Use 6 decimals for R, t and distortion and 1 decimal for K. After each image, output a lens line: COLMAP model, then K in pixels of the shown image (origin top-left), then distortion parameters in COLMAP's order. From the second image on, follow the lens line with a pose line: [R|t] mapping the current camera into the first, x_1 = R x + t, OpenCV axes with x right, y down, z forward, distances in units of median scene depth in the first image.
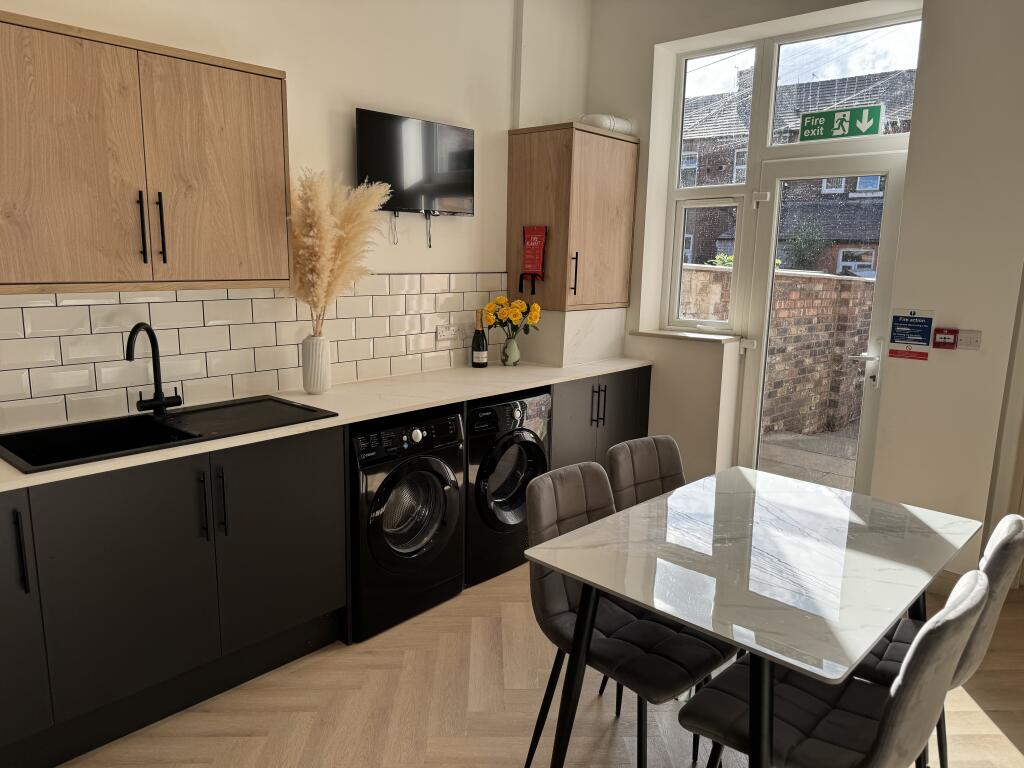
lens RADIAL K [[714.9, 0, 512.3], [0, 714.9, 388.2], [0, 0, 1]] dist [0.047906, -0.078996]
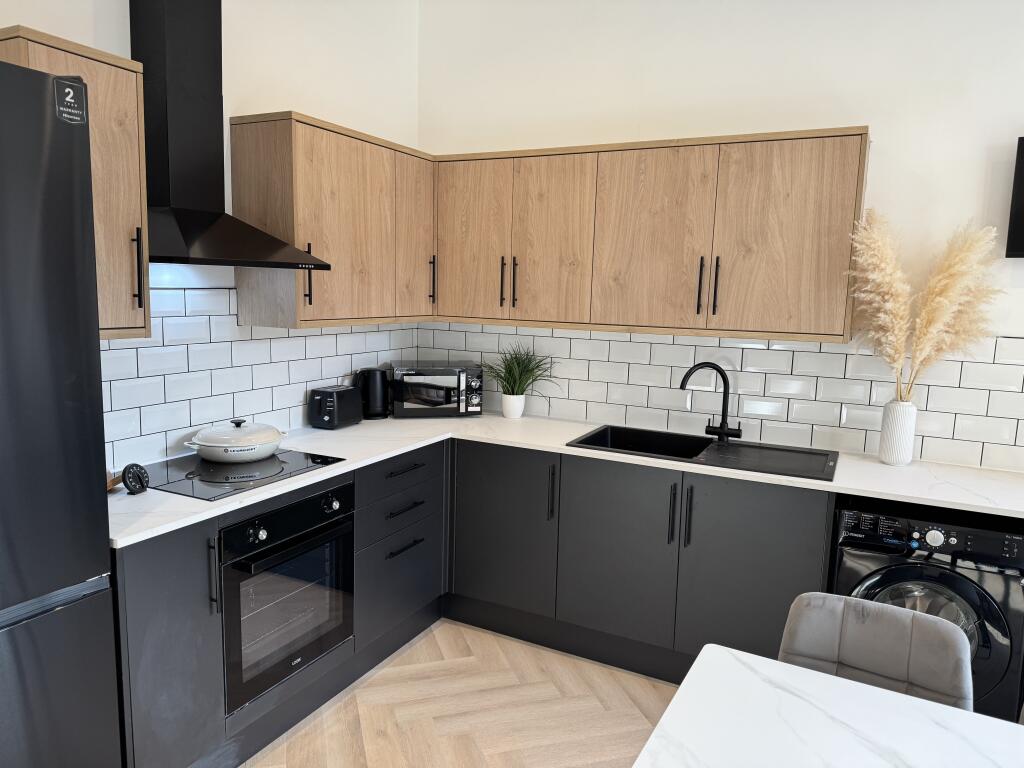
lens RADIAL K [[706.9, 0, 506.0], [0, 706.9, 386.8], [0, 0, 1]] dist [0.072548, -0.114953]
pose [[0.250036, 0.127382, -0.959821, 0.489054], [-0.196550, 0.977346, 0.078506, -0.066891], [0.948077, 0.169023, 0.269409, 0.305481]]
